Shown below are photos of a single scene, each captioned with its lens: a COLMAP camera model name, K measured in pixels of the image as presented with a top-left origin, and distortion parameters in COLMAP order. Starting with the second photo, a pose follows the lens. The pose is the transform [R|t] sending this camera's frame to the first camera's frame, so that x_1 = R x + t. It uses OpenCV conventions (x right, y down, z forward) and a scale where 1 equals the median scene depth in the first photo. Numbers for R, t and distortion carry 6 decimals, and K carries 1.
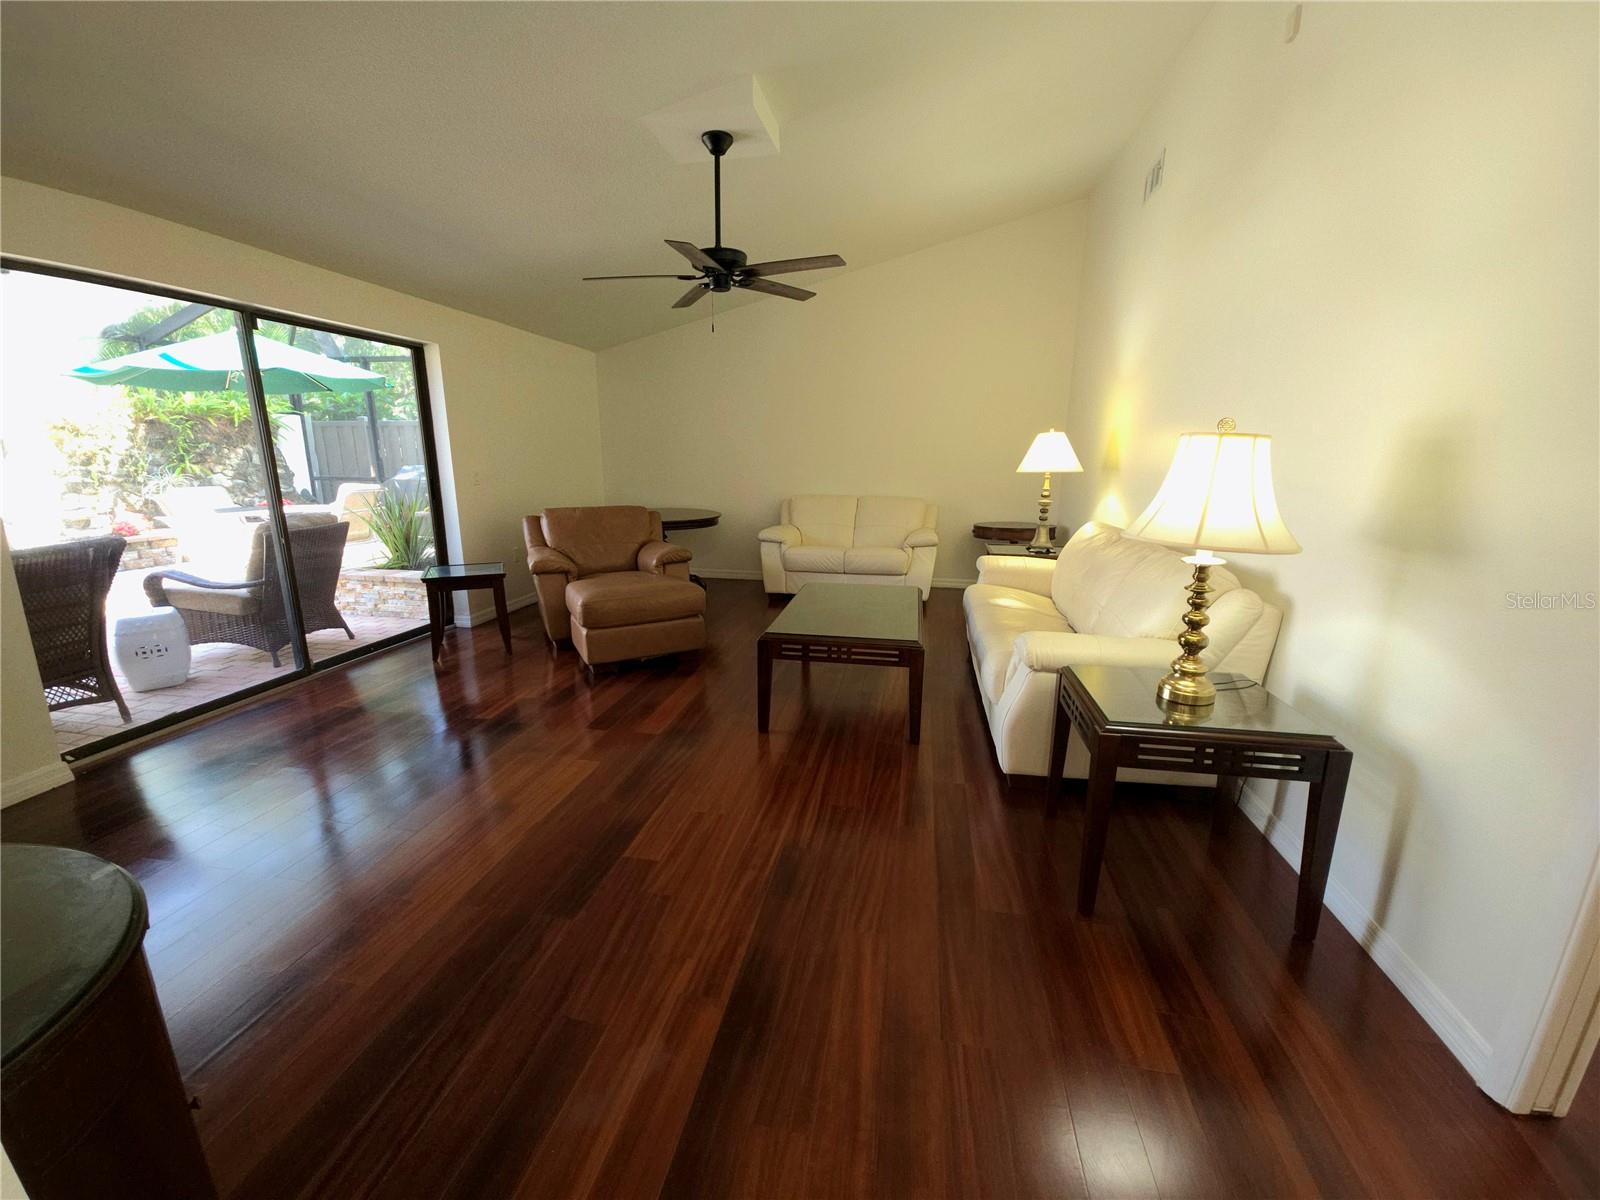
lens RADIAL K [[641.8, 0, 792.5], [0, 641.8, 598.1], [0, 0, 1]] dist [-0.001128, -0.005046]
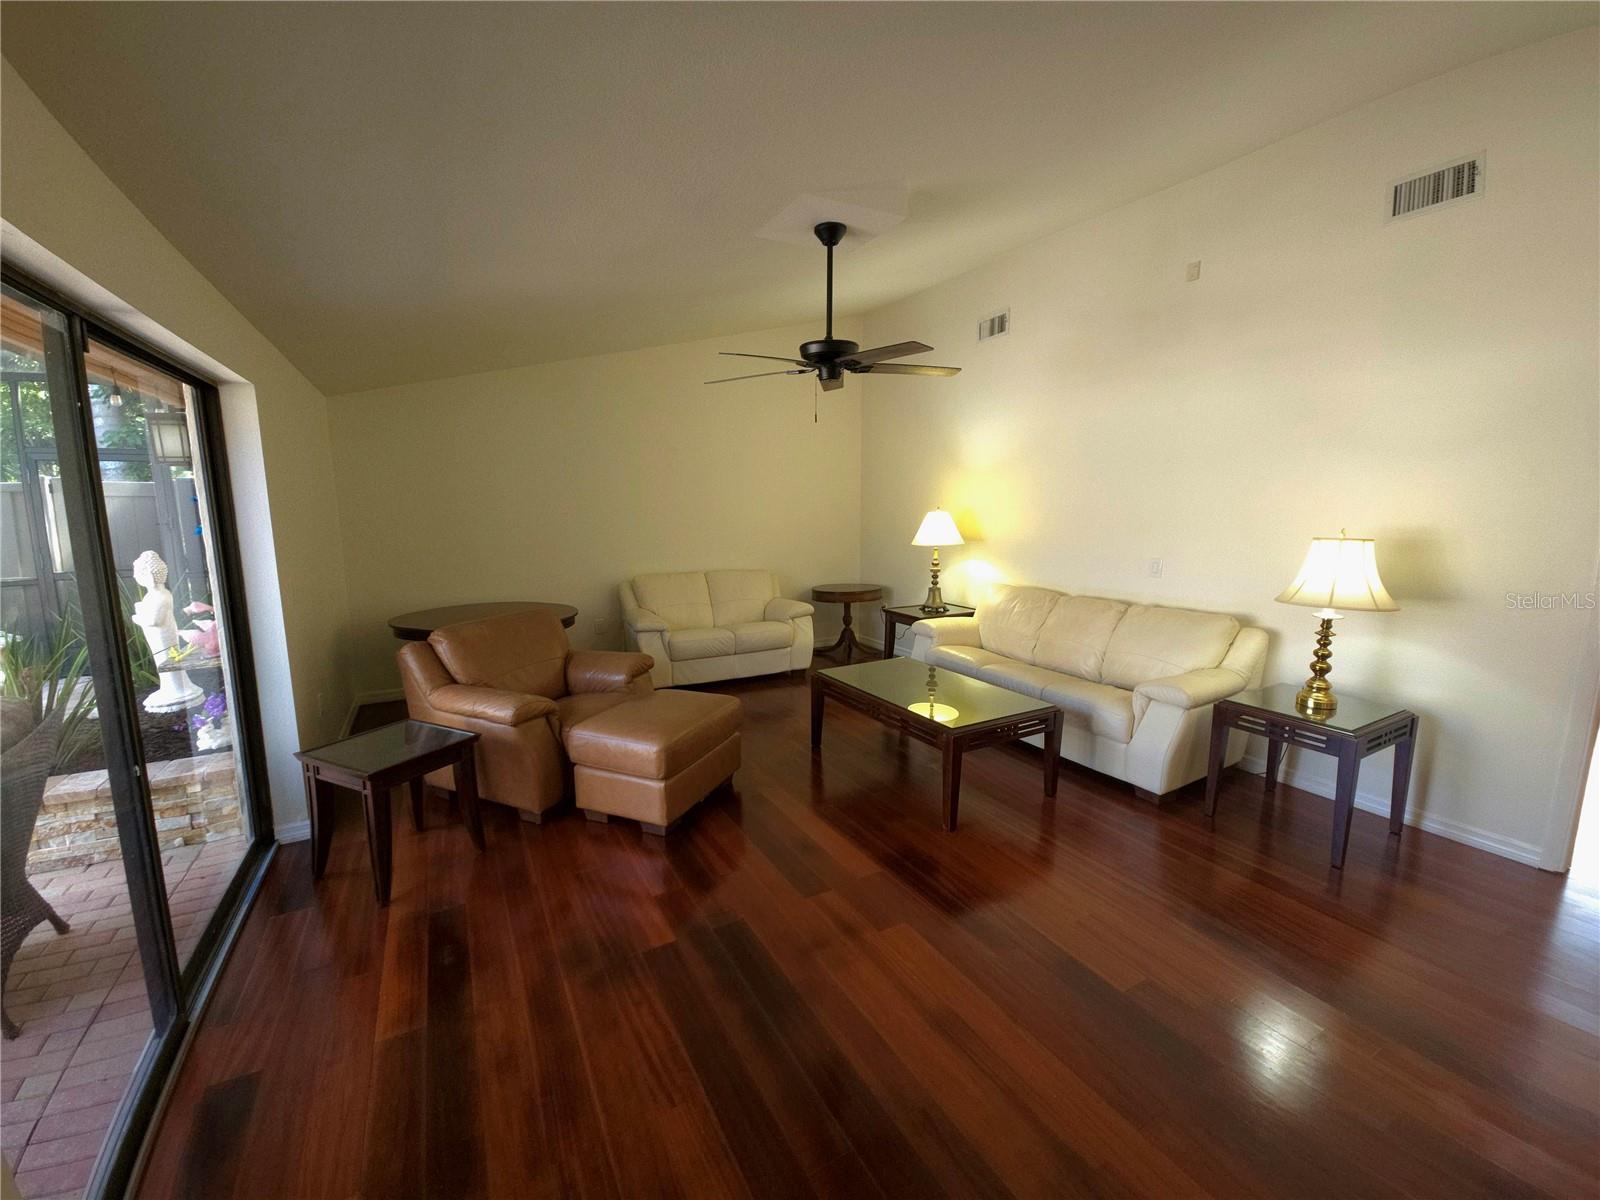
lens RADIAL K [[641.8, 0, 792.5], [0, 641.8, 598.1], [0, 0, 1]] dist [-0.001128, -0.005046]
pose [[0.778086, -0.101140, 0.619962, -0.582935], [0.148964, 0.988509, -0.025694, -0.110581], [-0.610240, 0.112344, 0.784211, 0.242242]]
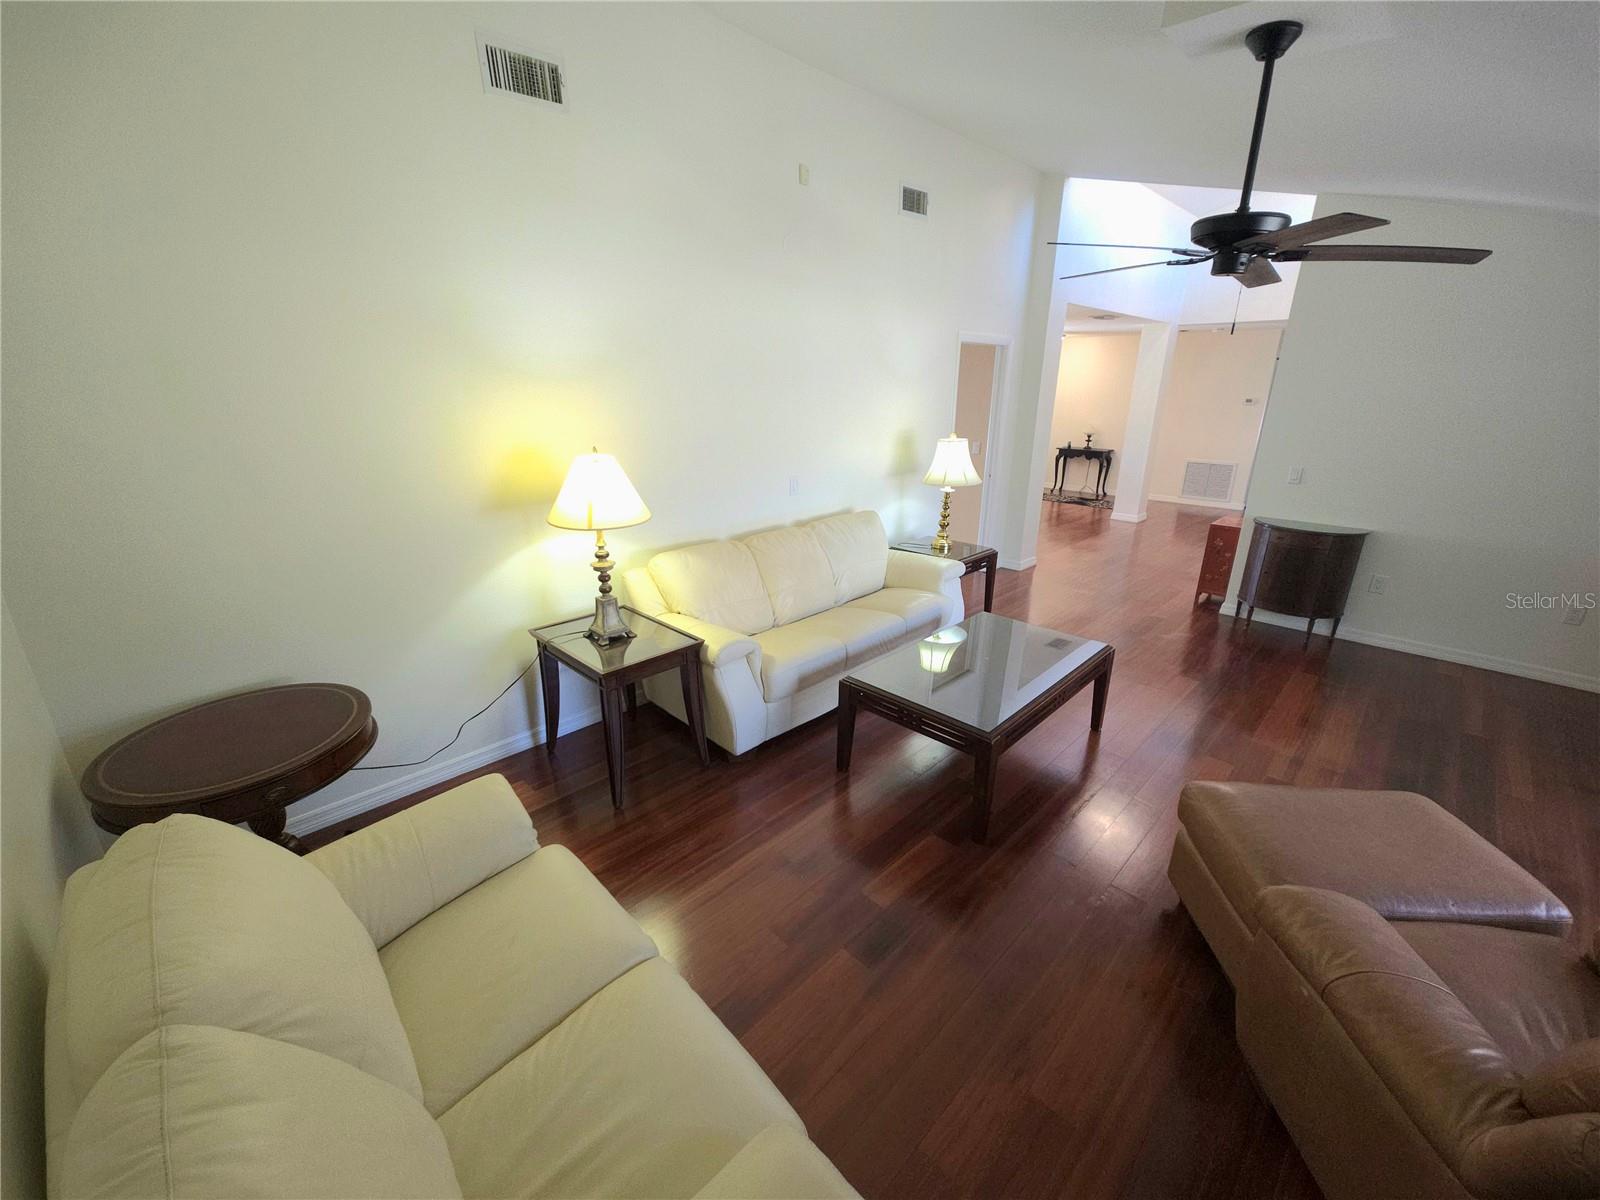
lens RADIAL K [[642.1, 0, 794.1], [0, 642.1, 598.9], [0, 0, 1]] dist [0.003188, -0.009483]
pose [[-0.821498, -0.197743, 0.534825, -0.124127], [0.116120, 0.860273, 0.496434, -0.432006], [-0.558262, 0.469923, -0.683751, 1.392591]]
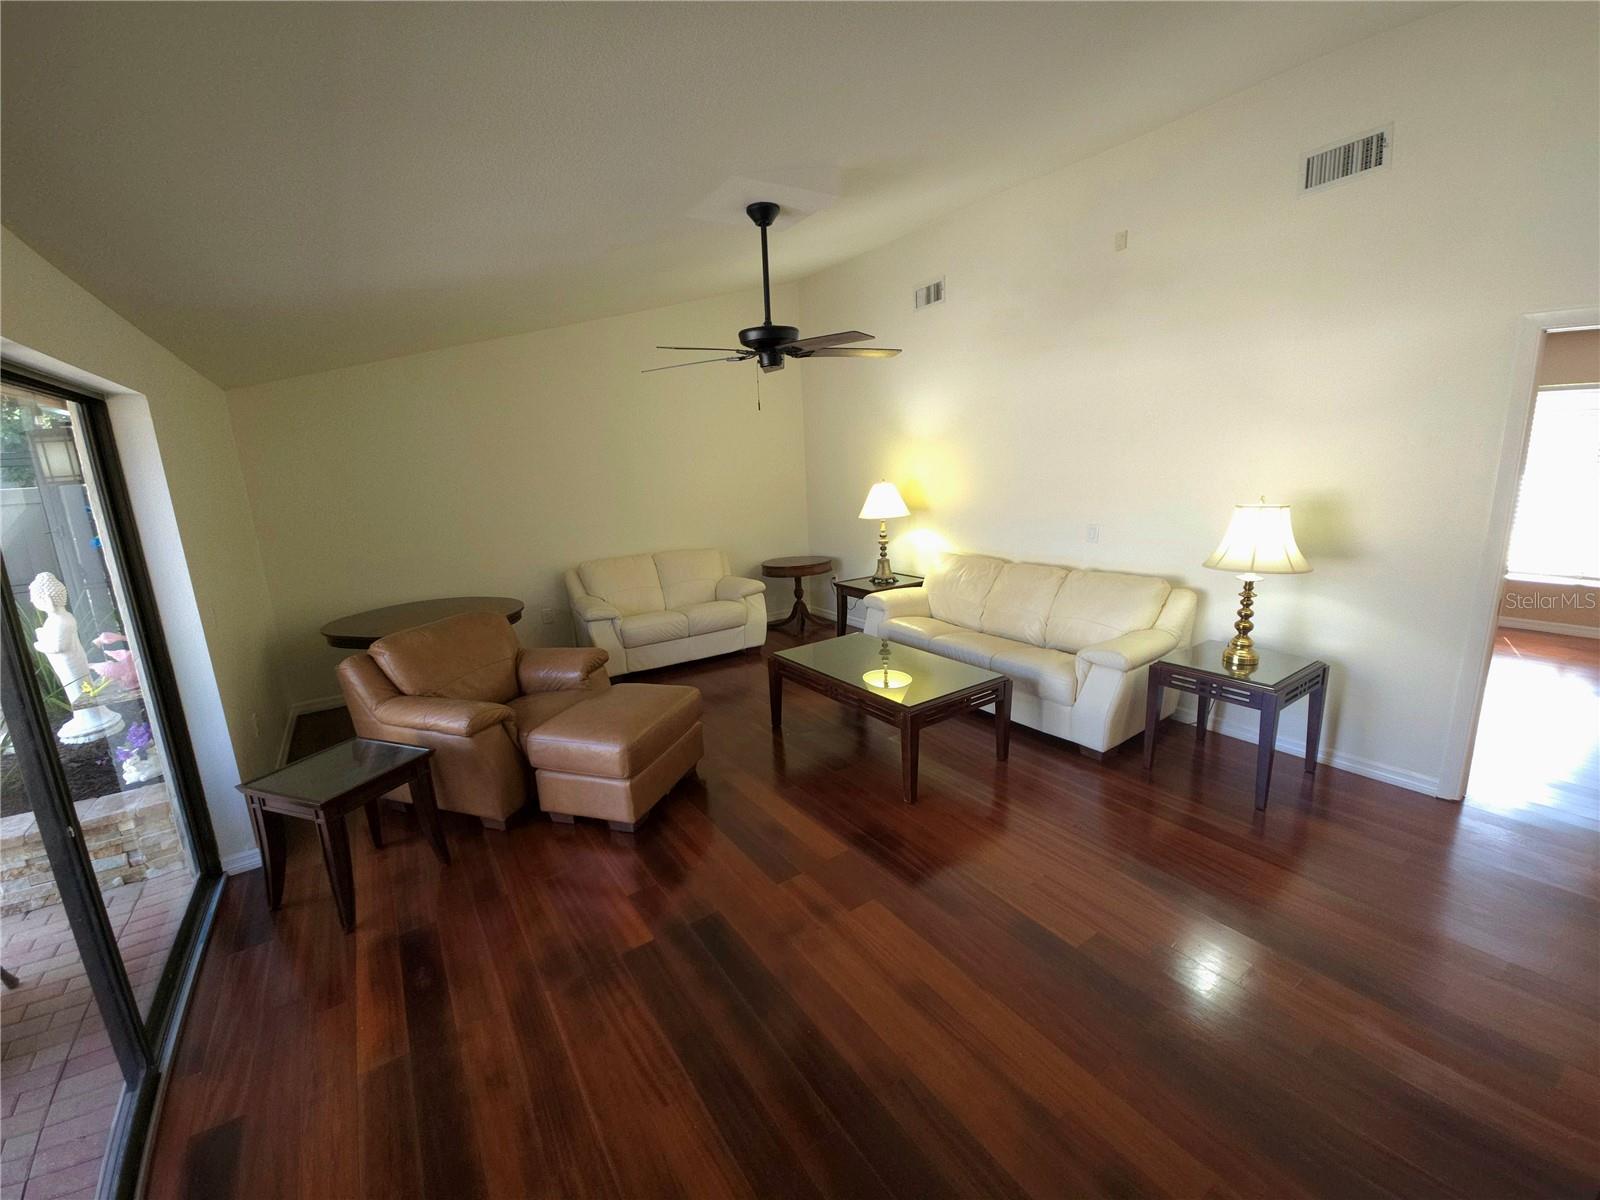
lens RADIAL K [[642.1, 0, 794.1], [0, 642.1, 598.9], [0, 0, 1]] dist [0.003188, -0.009483]
pose [[0.716870, -0.183224, 0.672701, -0.585163], [0.204533, 0.977666, 0.048325, -0.142569], [-0.666531, 0.102946, 0.738335, 0.239823]]
